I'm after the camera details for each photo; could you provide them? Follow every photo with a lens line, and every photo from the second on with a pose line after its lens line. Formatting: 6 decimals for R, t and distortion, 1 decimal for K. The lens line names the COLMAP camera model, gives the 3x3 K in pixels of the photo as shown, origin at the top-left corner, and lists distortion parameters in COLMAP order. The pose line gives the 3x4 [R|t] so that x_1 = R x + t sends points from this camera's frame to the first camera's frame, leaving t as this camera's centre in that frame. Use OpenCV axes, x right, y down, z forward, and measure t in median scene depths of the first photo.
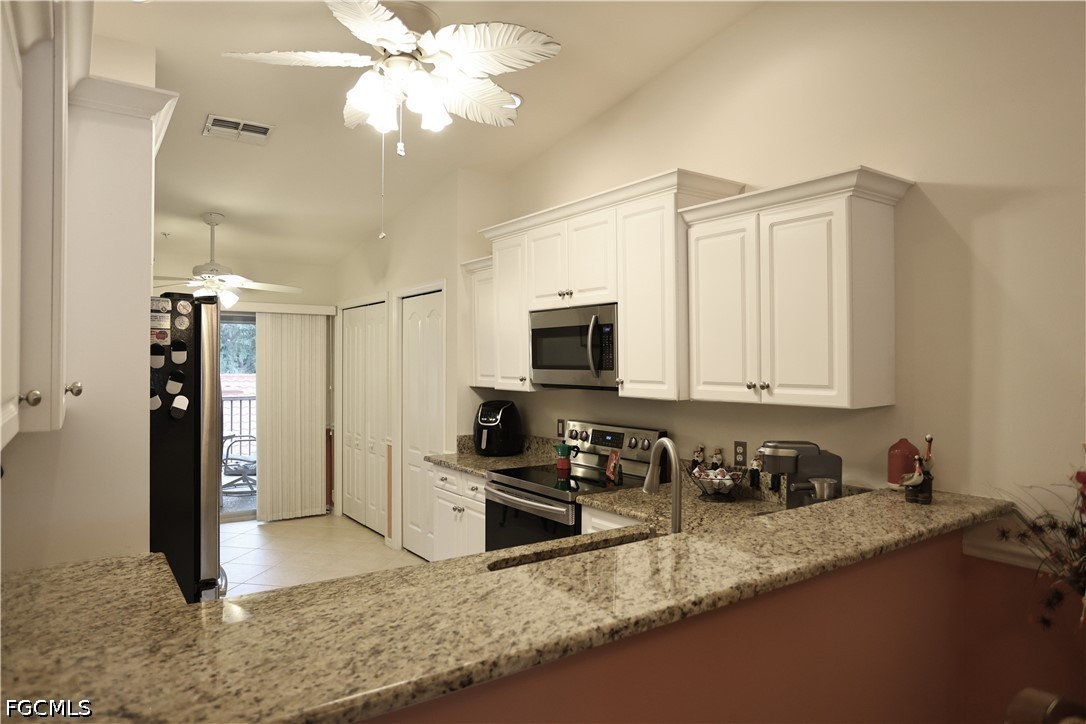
lens RADIAL K [[670.6, 0, 542.5], [0, 670.6, 357.1], [0, 0, 1]] dist [-0.048275, 0.011706]
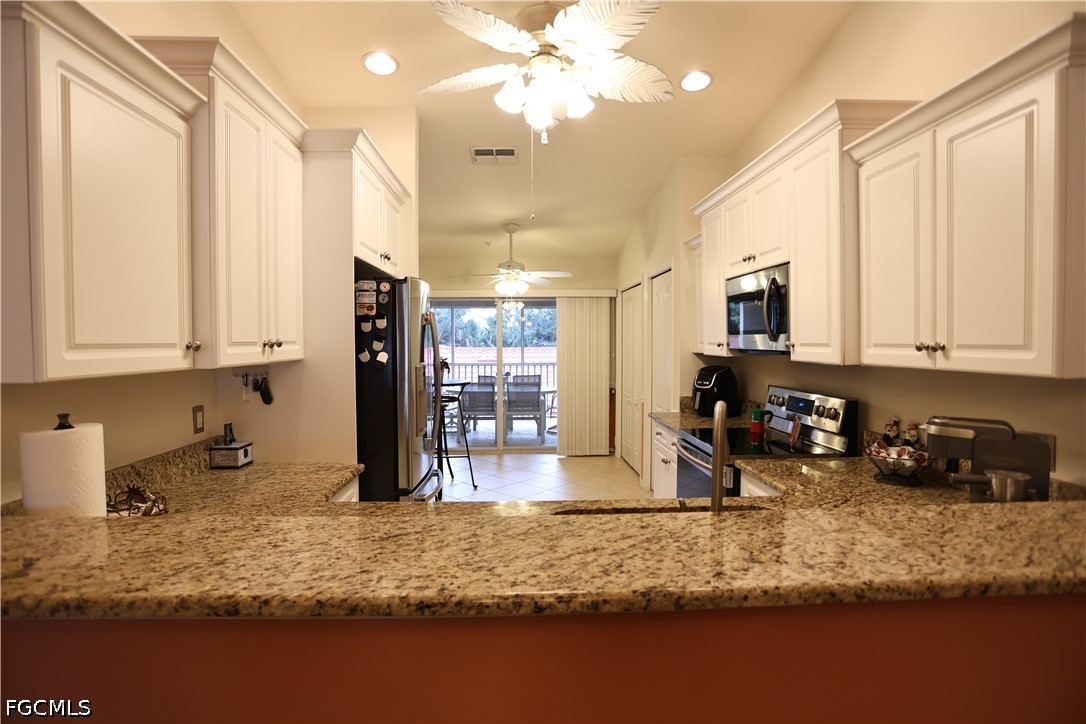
lens RADIAL K [[529.1, 0, 536.5], [0, 529.1, 357.3], [0, 0, 1]] dist [-0.062582, 0.018388]
pose [[0.836697, 0.011477, -0.547545, 0.276177], [0.011004, 0.999226, 0.037759, 0.028032], [0.547555, -0.037618, 0.835924, 0.236878]]
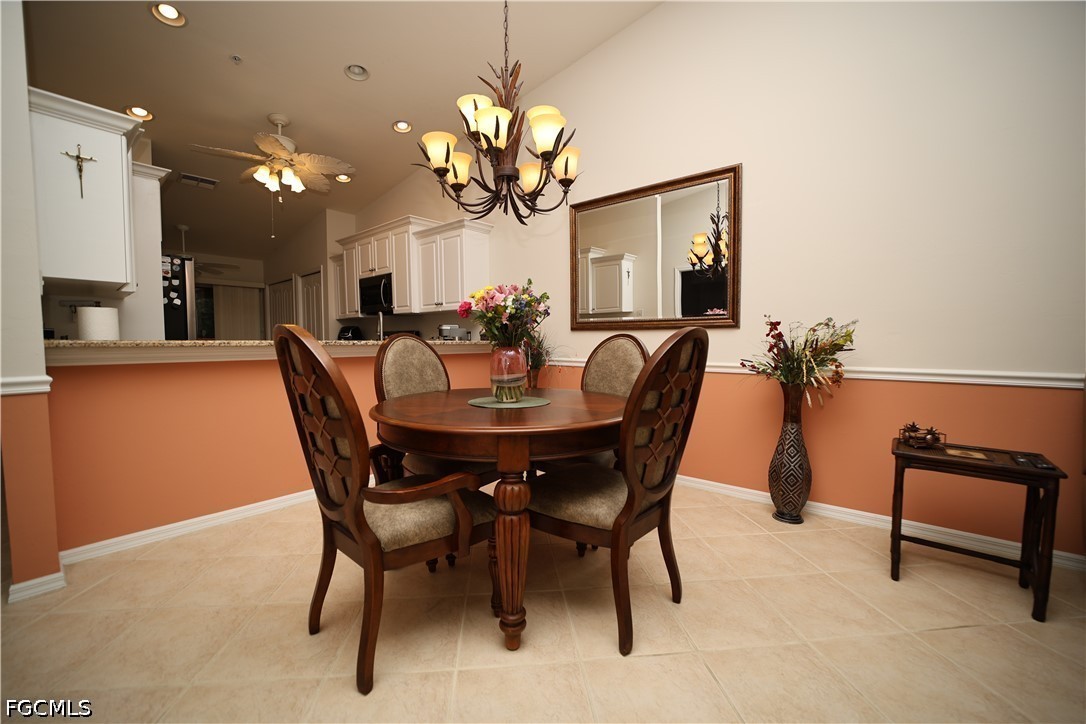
lens RADIAL K [[423.3, 0, 533.5], [0, 423.3, 361.4], [0, 0, 1]] dist [-0.004134, -0.000214]
pose [[0.971777, -0.016794, 0.235301, 0.304615], [0.002863, 0.998229, 0.059422, 0.175598], [-0.235882, -0.057071, 0.970104, -0.708868]]
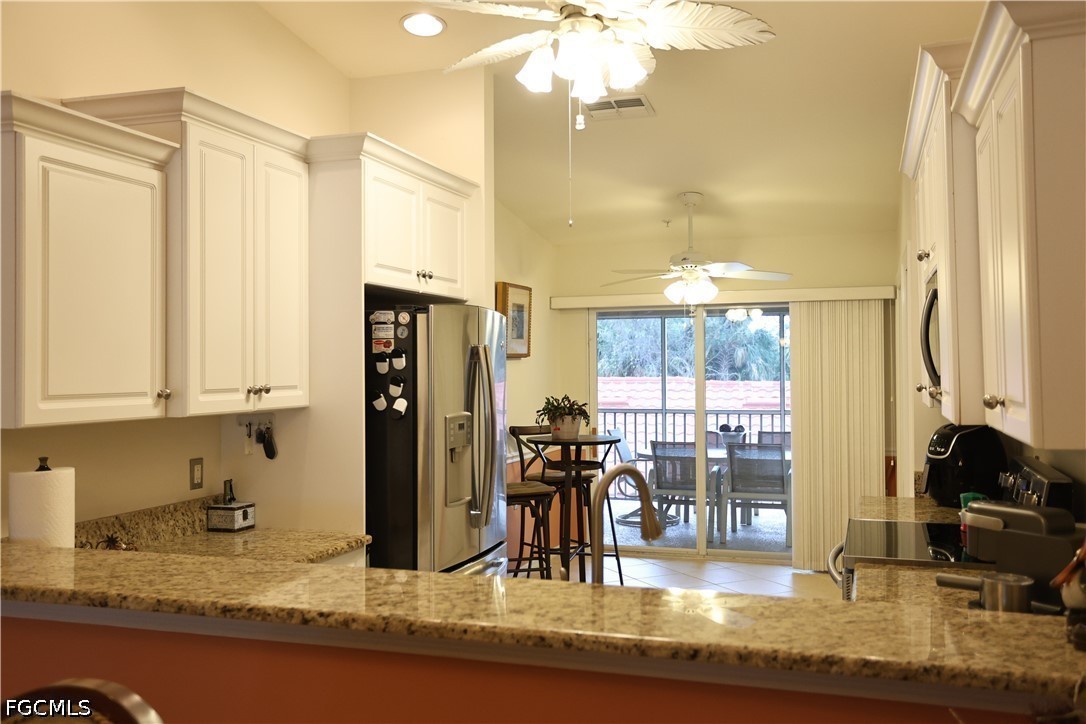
lens RADIAL K [[963.5, 0, 539.6], [0, 963.5, 344.5], [0, 0, 1]] dist [0.005507, 0.020709]
pose [[0.585431, -0.027068, -0.810270, 0.792880], [0.017224, 0.999632, -0.020950, 0.005666], [0.810539, -0.001691, 0.585682, 0.218916]]
